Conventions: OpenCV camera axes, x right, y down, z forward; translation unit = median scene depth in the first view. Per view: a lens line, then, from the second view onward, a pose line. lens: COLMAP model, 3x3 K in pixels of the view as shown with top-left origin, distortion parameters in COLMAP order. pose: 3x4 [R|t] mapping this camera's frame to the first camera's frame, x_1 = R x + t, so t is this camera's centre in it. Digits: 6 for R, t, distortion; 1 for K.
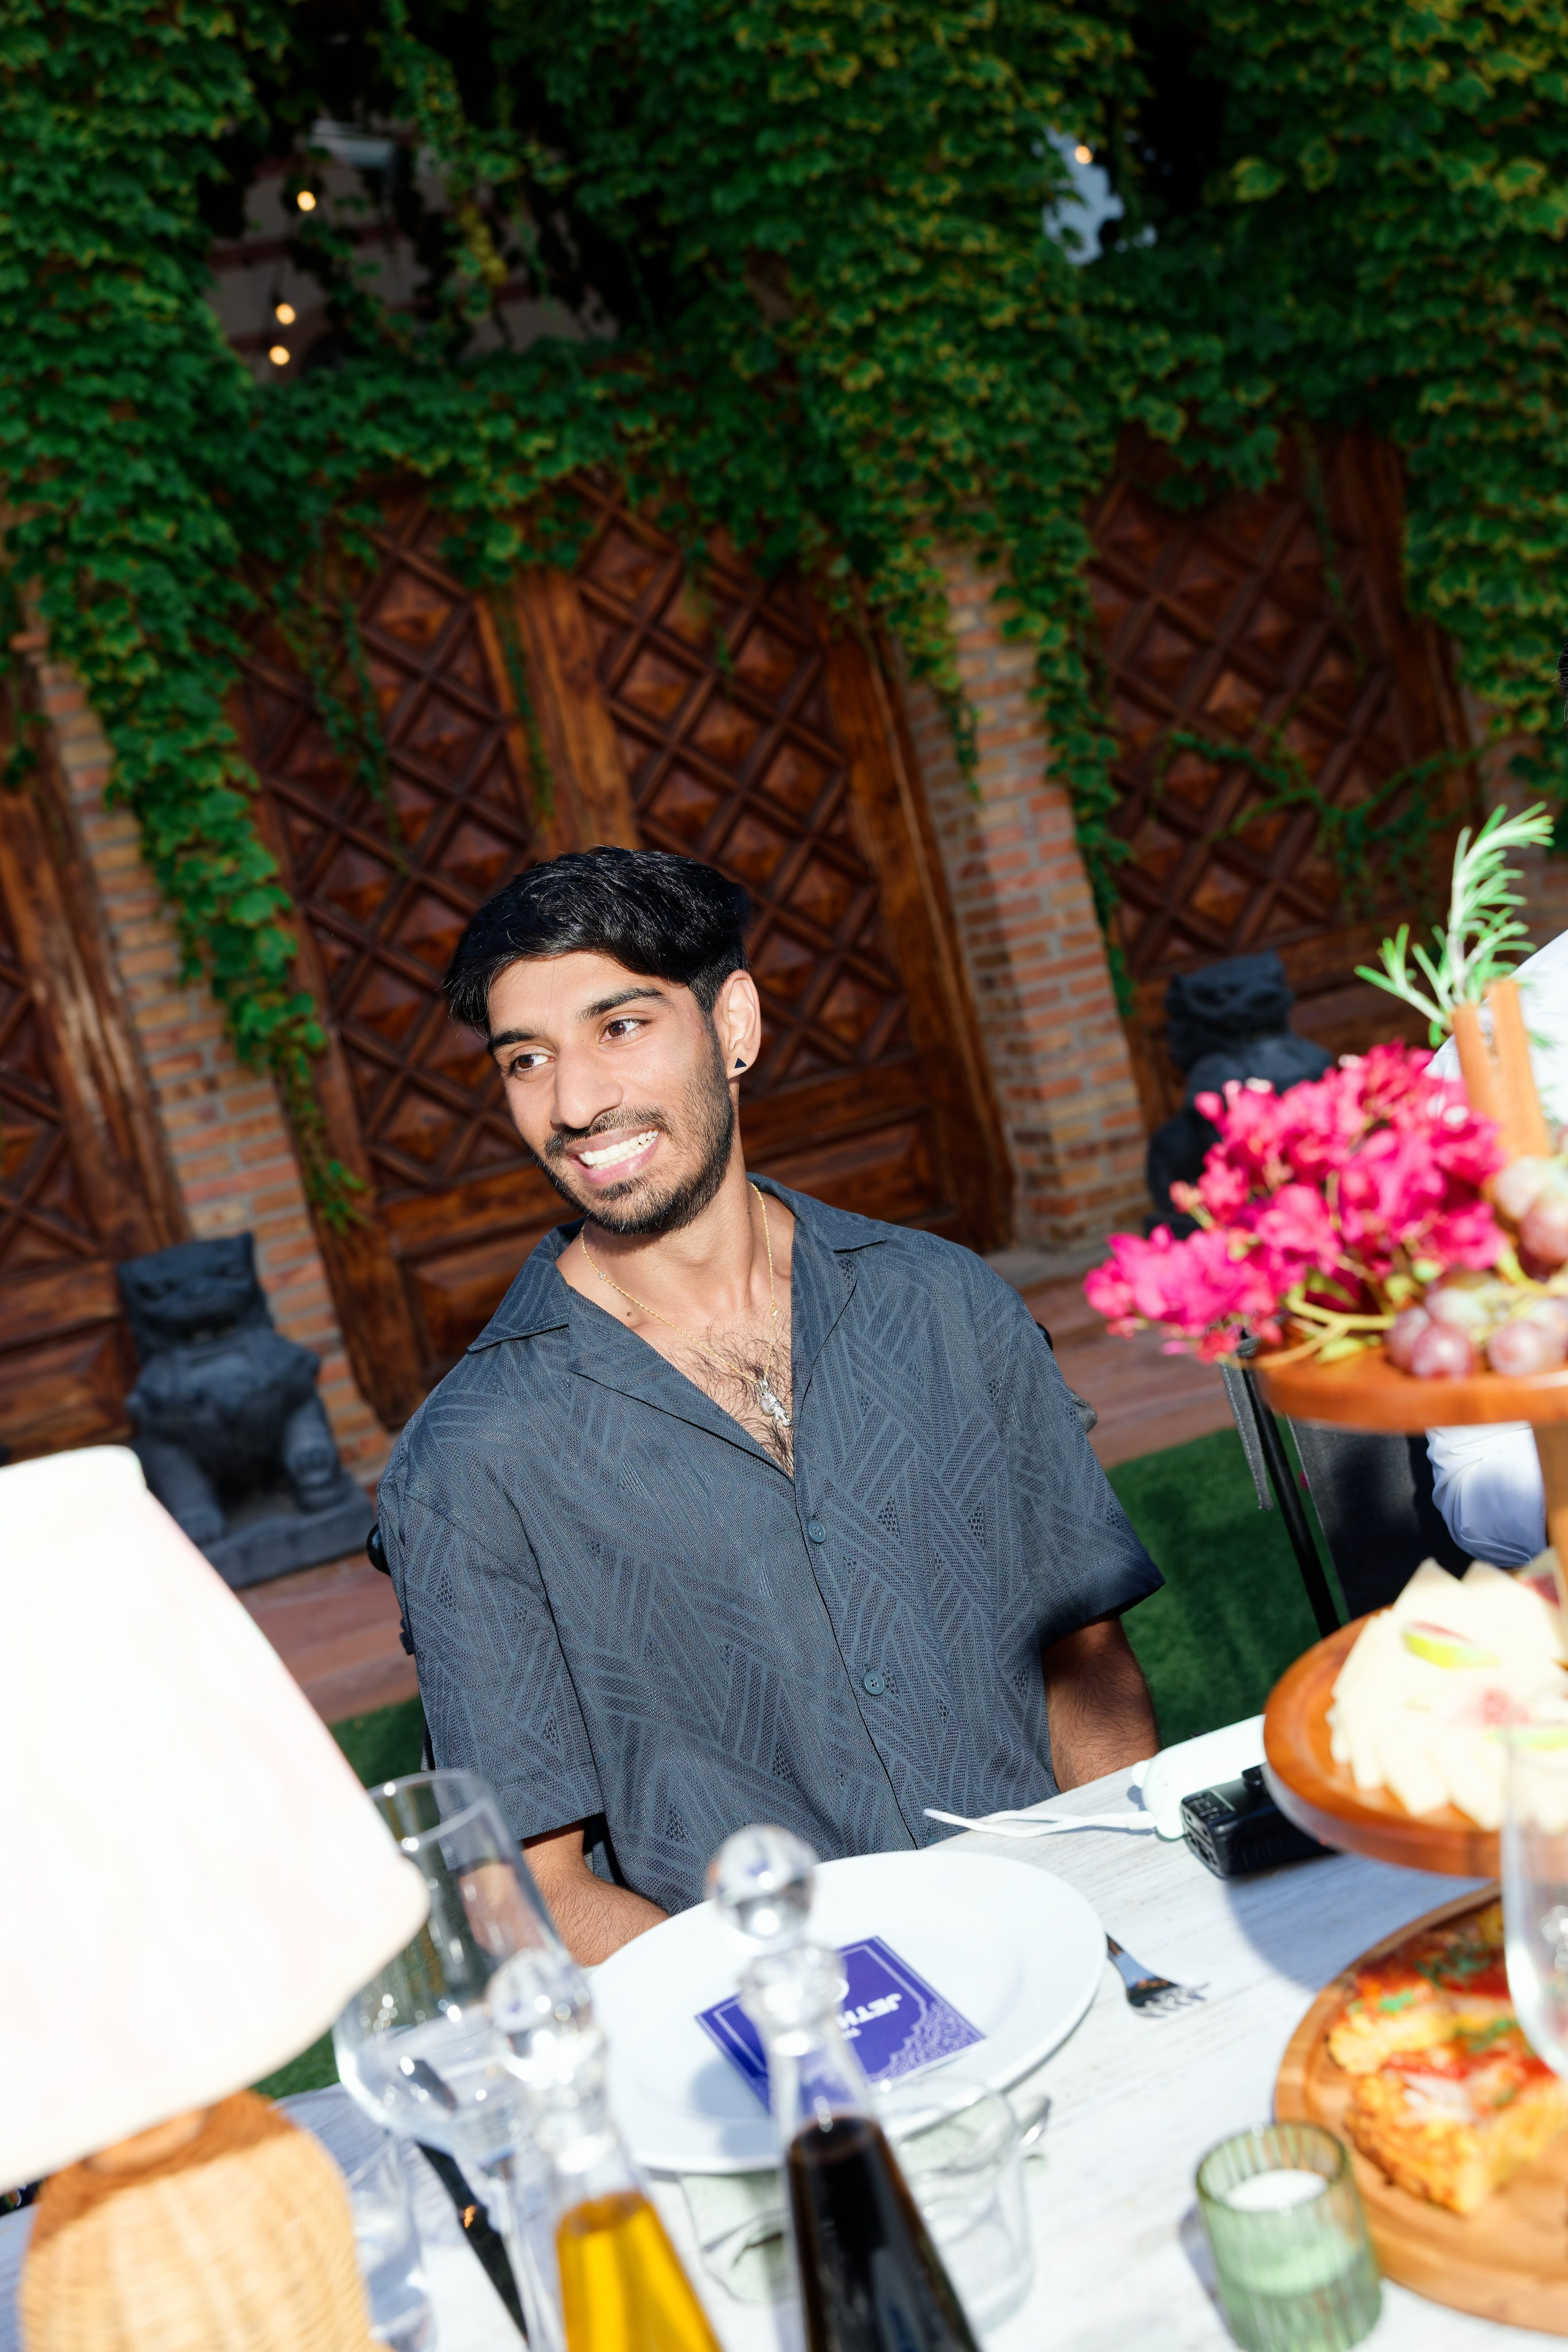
lens RADIAL K [[2389.9, 0, 773.0], [0, 2389.9, 1169.7], [0, 0, 1]] dist [0.038513, 0.000000]
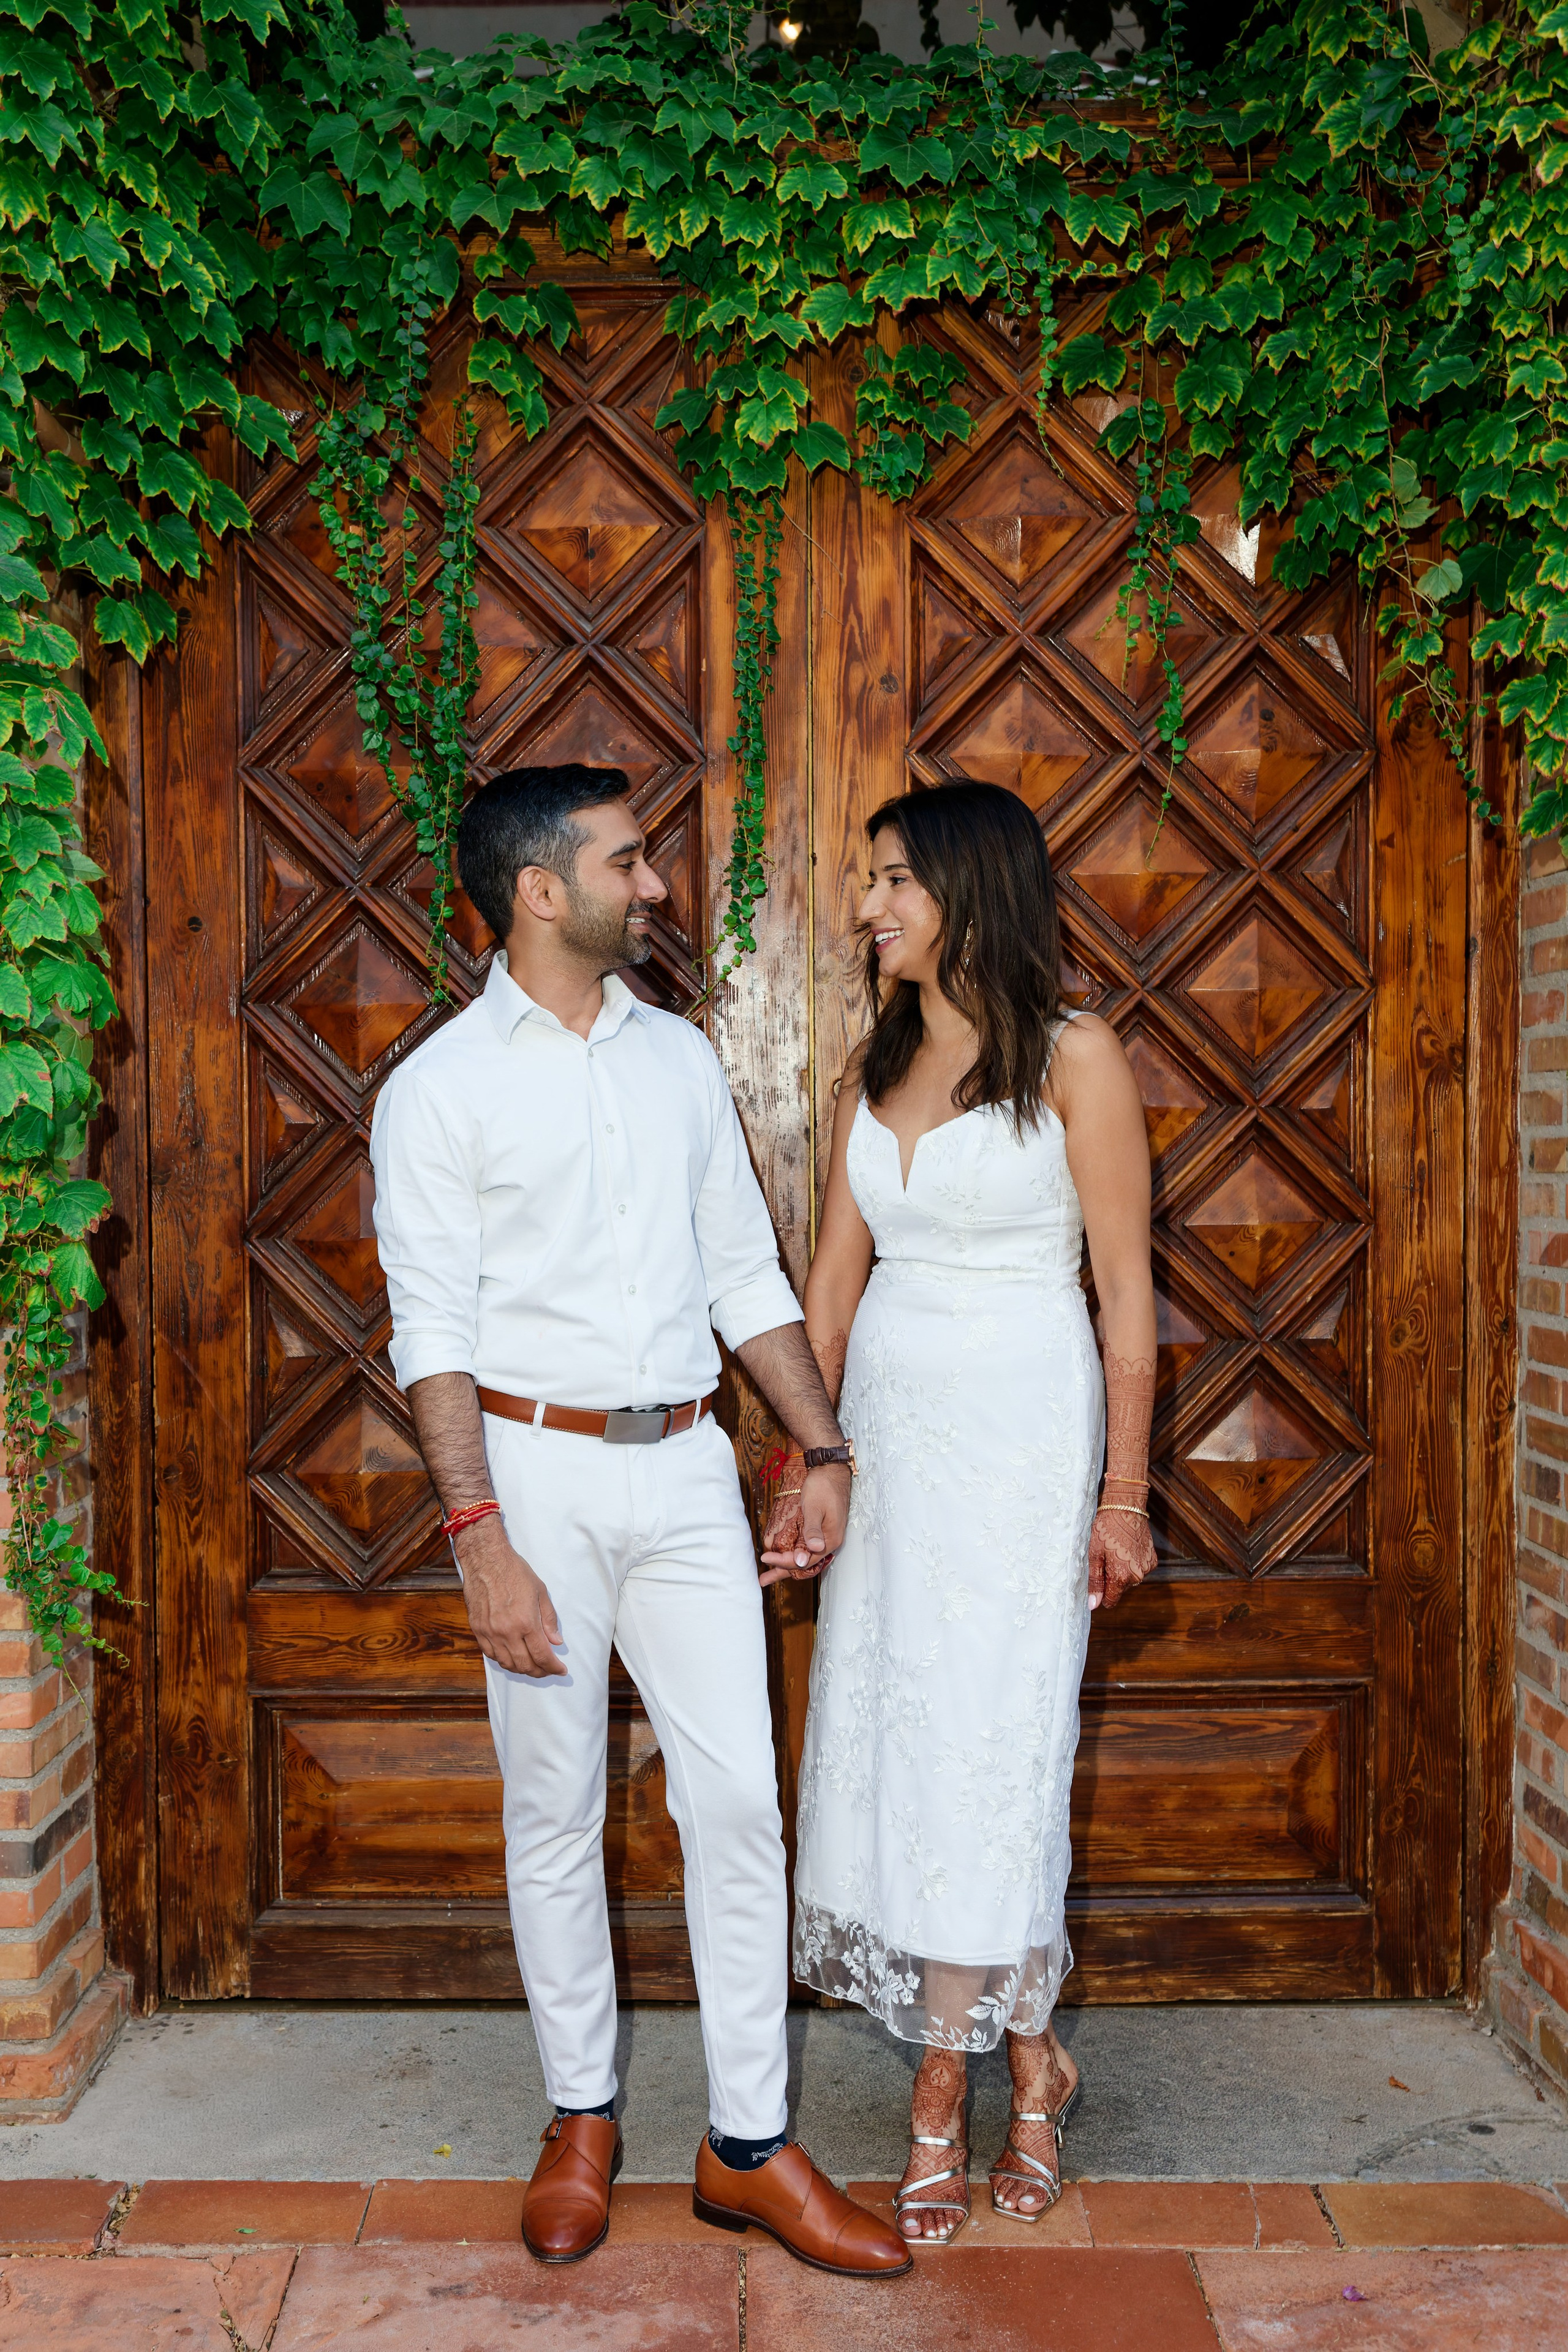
lens RADIAL K [[2416.4, 0, 718.6], [0, 2416.4, 1245.1], [0, 0, 1]] dist [0.027522, 0.000000]
pose [[0.925183, 0.246129, -0.288890, 0.067662], [-0.253852, 0.967180, 0.011049, -0.090957], [0.282128, 0.063113, 0.957299, 0.502037]]
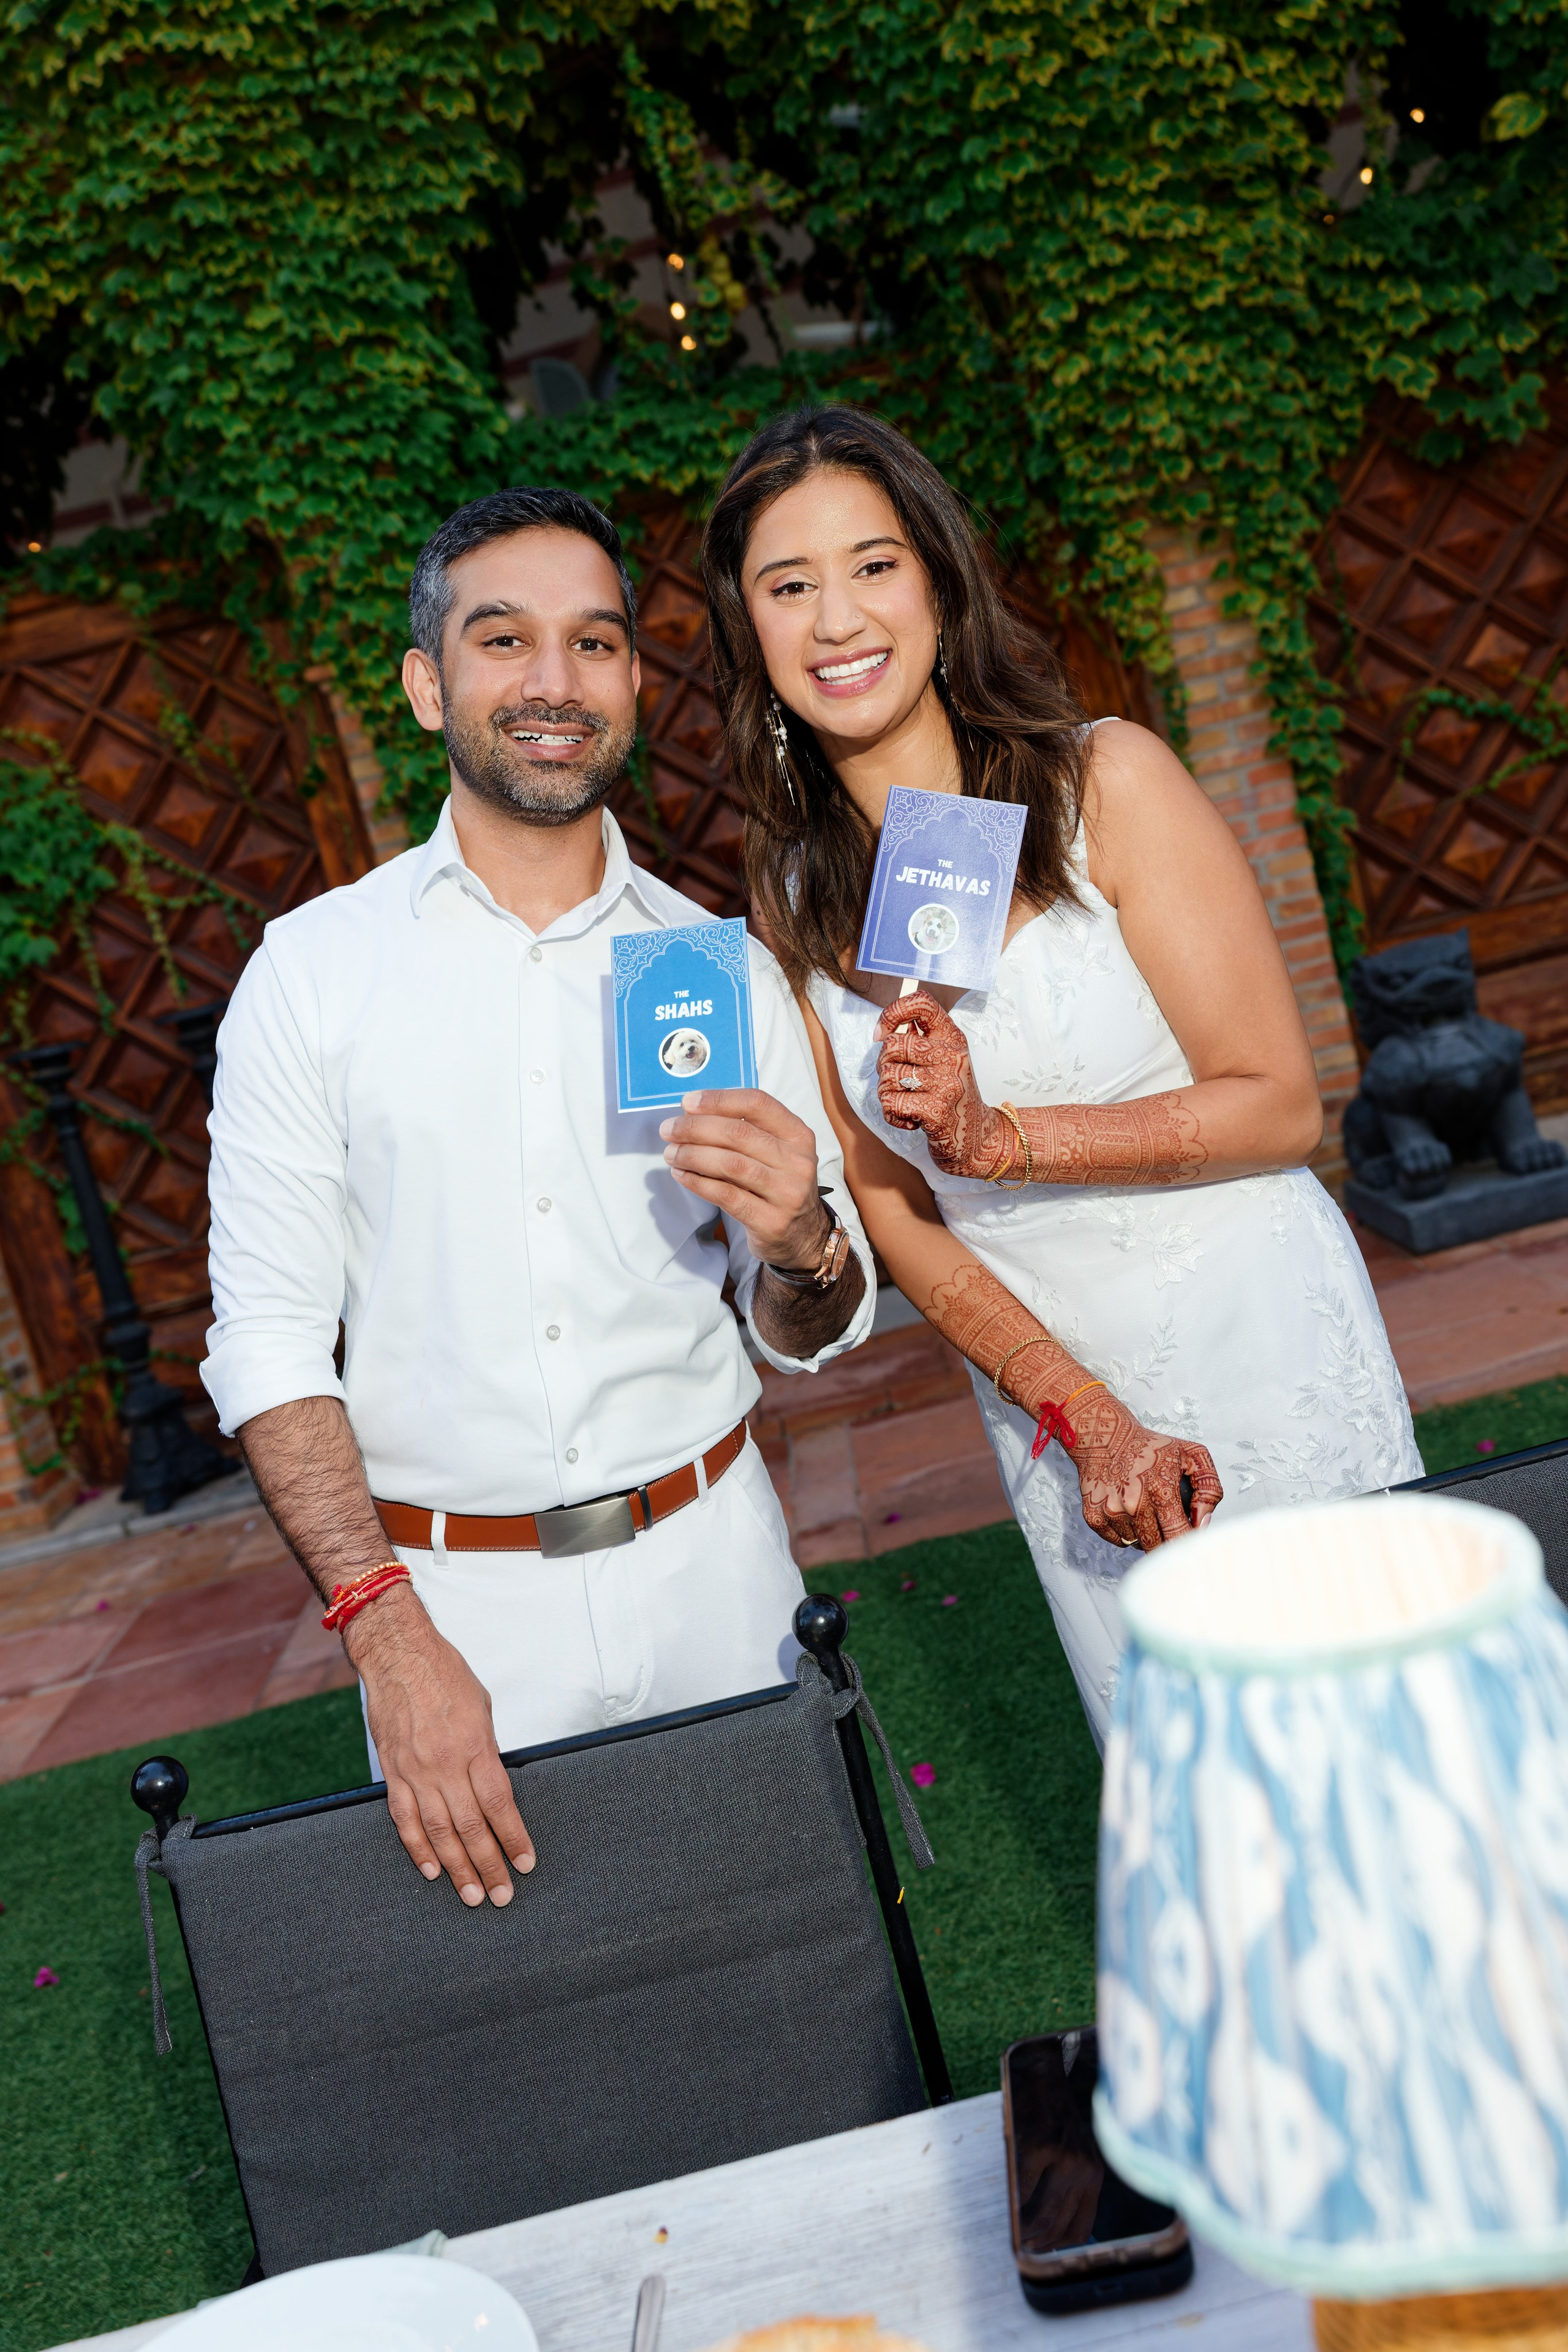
lens RADIAL K [[2064.7, 0, 761.2], [0, 2064.7, 1152.7], [0, 0, 1]] dist [0.029154, -0.013395]
pose [[0.955797, 0.032946, -0.292175, 0.173929], [-0.006536, 0.995838, 0.090911, -0.071884], [0.293954, -0.084983, 0.952034, 0.077927]]
